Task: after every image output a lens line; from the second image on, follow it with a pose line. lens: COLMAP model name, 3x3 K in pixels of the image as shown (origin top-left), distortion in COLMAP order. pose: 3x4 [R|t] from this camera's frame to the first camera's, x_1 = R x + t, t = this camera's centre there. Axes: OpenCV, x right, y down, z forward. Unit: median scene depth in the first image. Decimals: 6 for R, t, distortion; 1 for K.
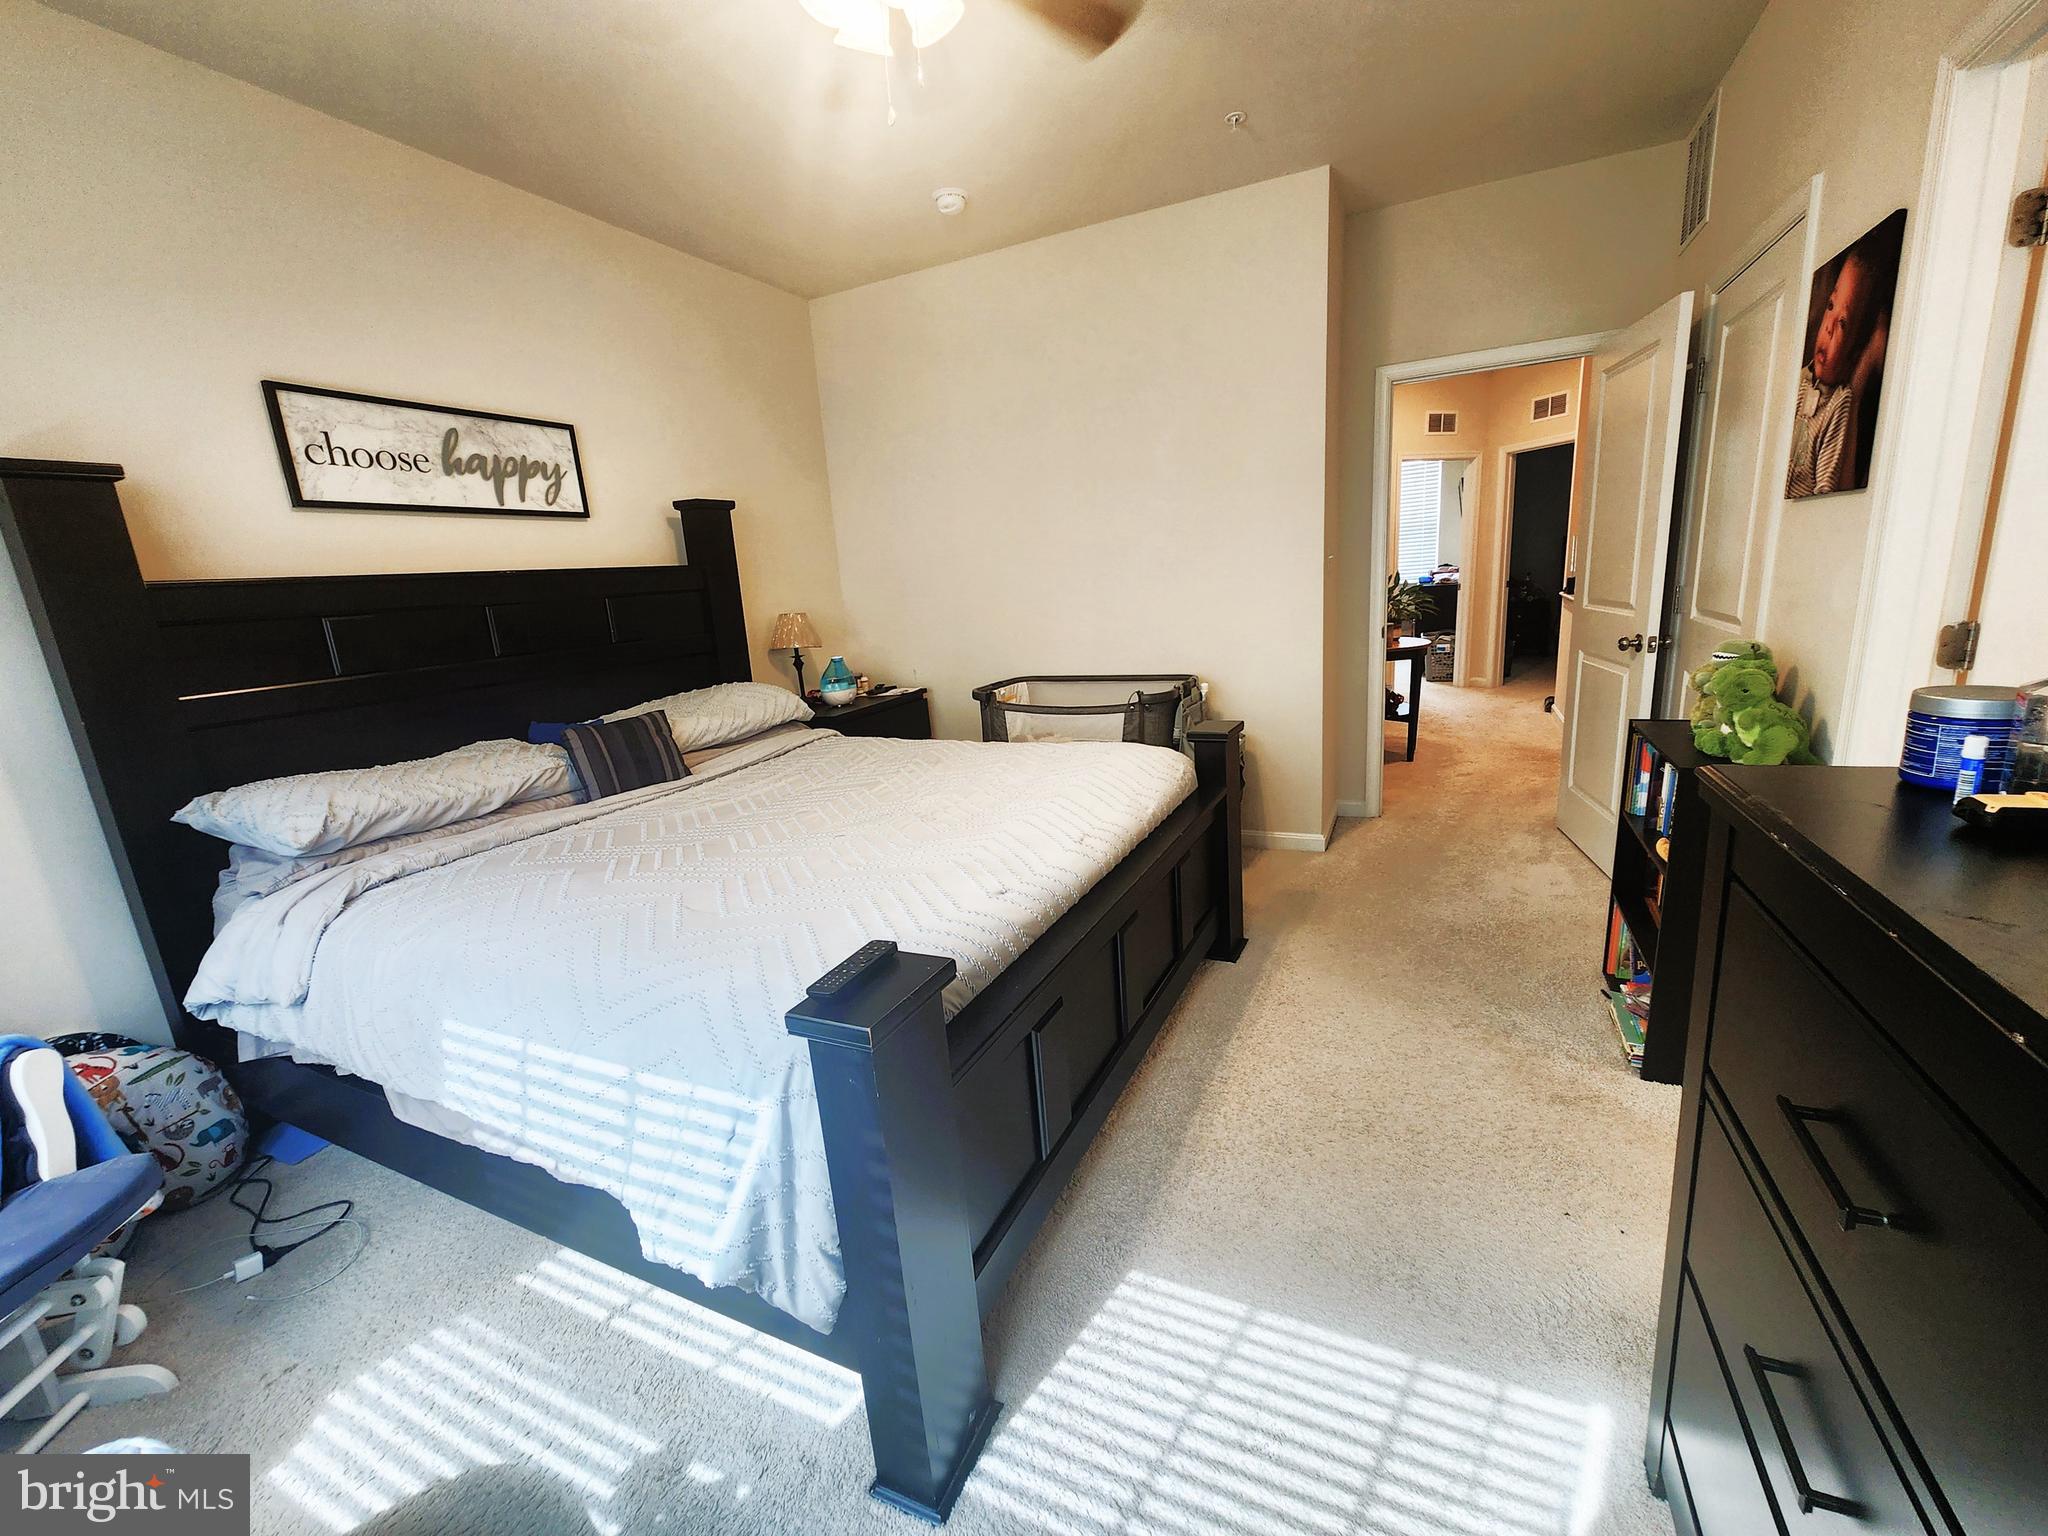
lens RADIAL K [[834.9, 0, 1024.2], [0, 834.9, 770.8], [0, 0, 1]] dist [-0.003610, 0.000031]
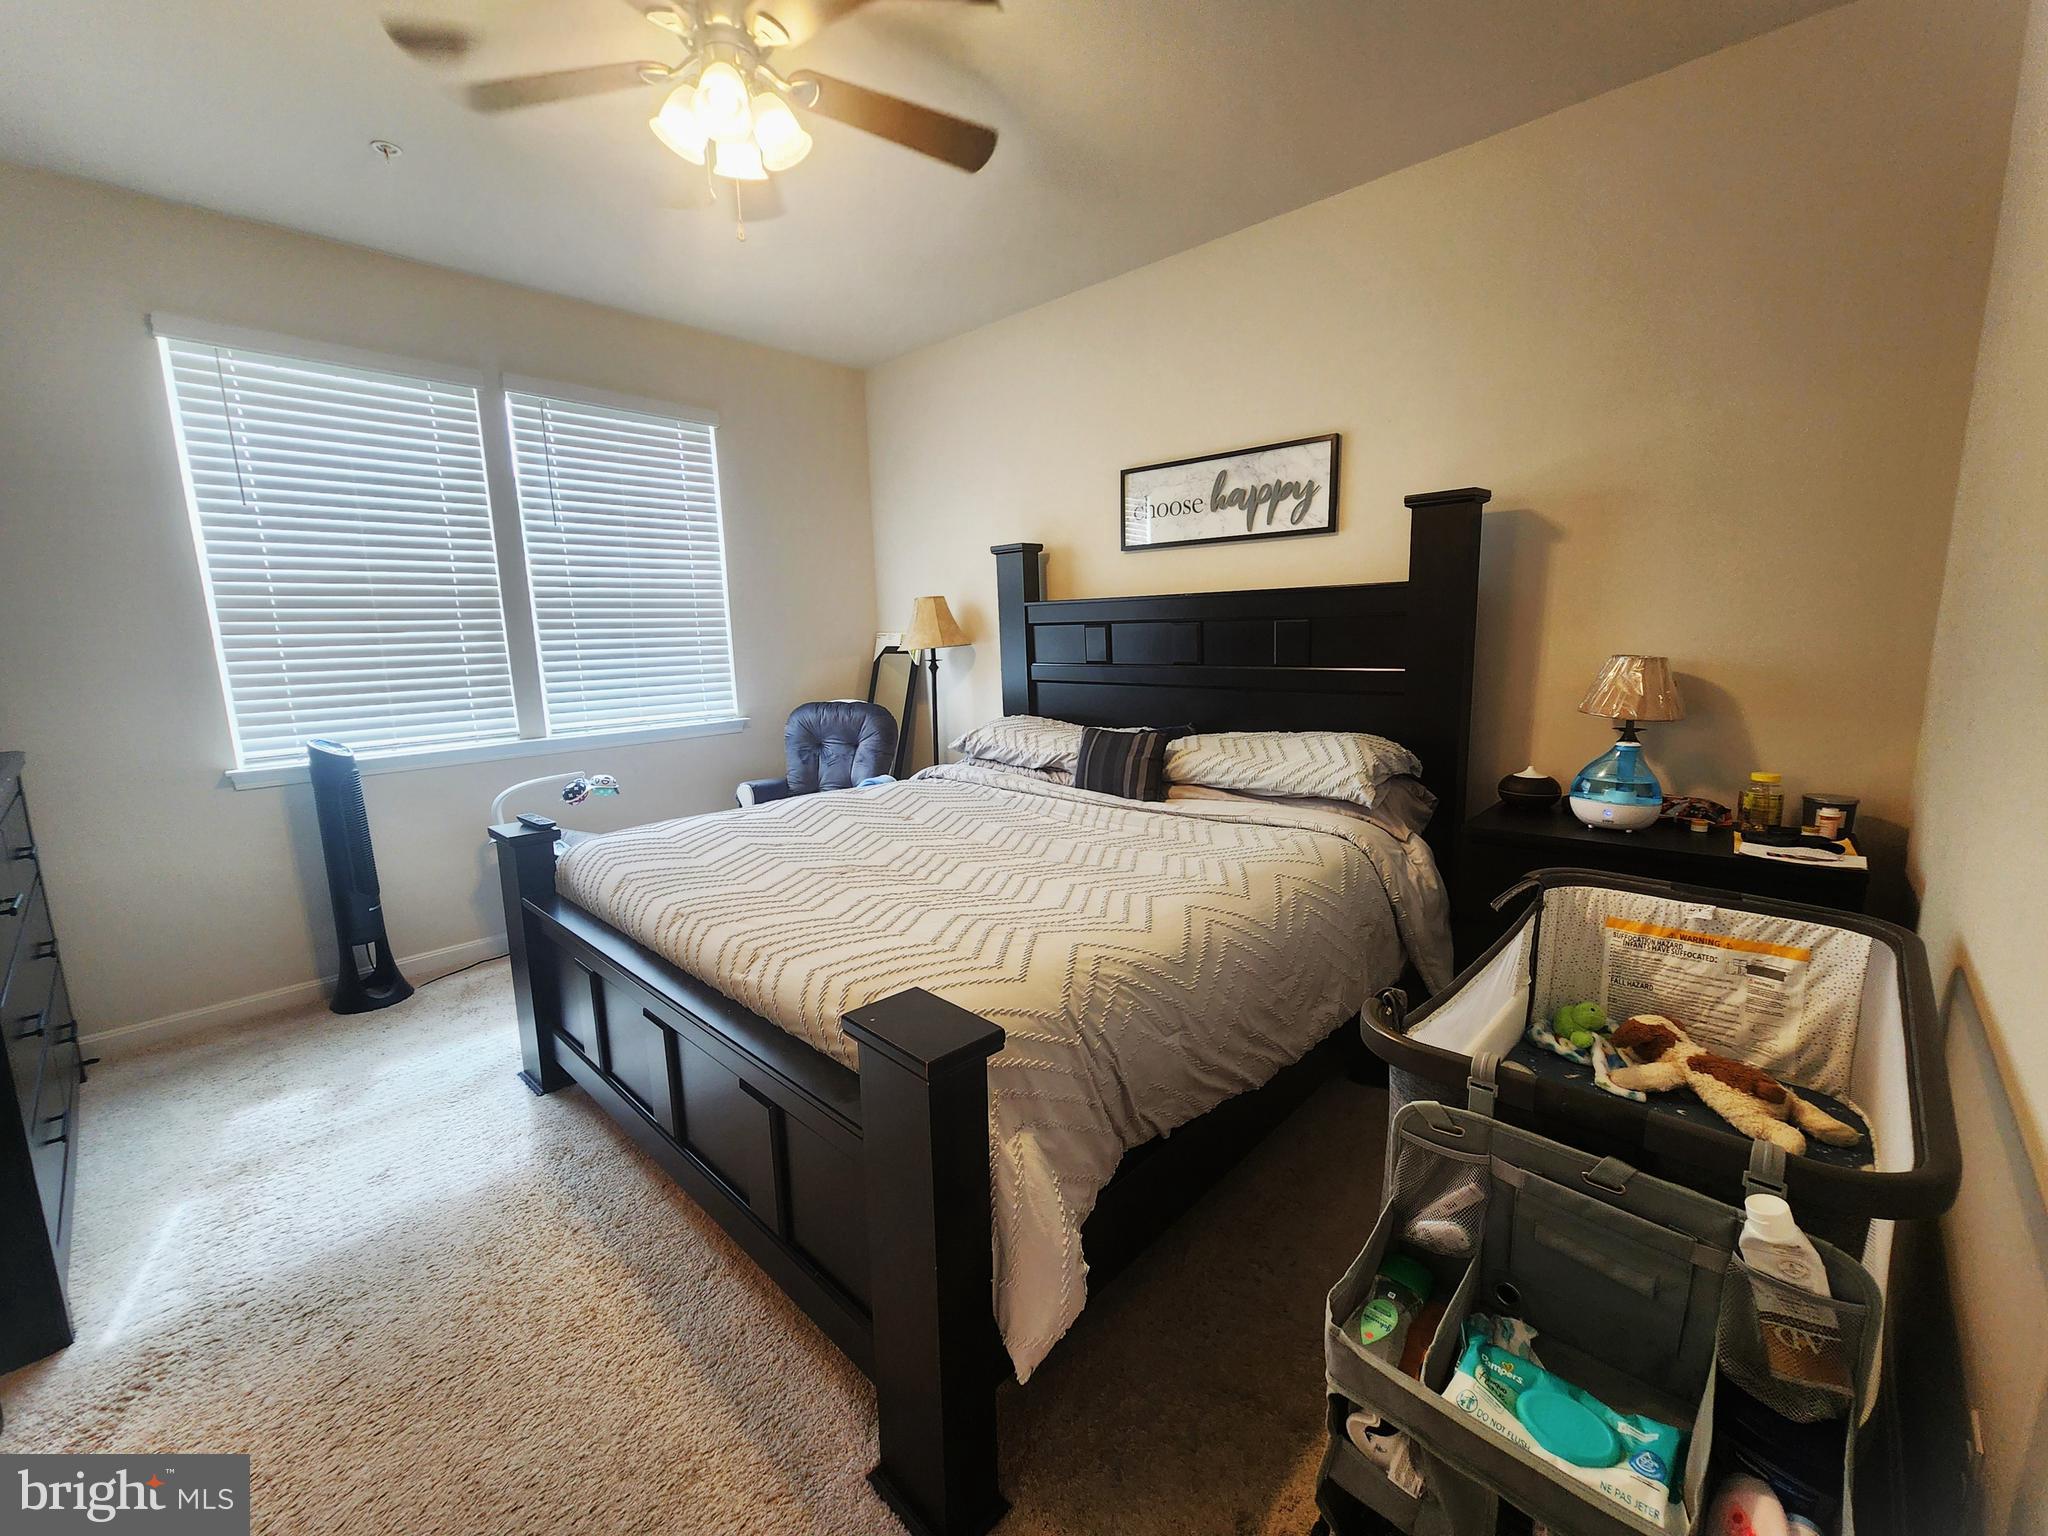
lens RADIAL K [[834.9, 0, 1021.4], [0, 834.9, 767.2], [0, 0, 1]] dist [-0.003610, 0.000031]
pose [[-0.290207, 0.236228, -0.927349, 0.564182], [-0.173006, 0.940134, 0.293626, -0.299021], [0.941195, 0.245650, -0.231965, 1.056383]]
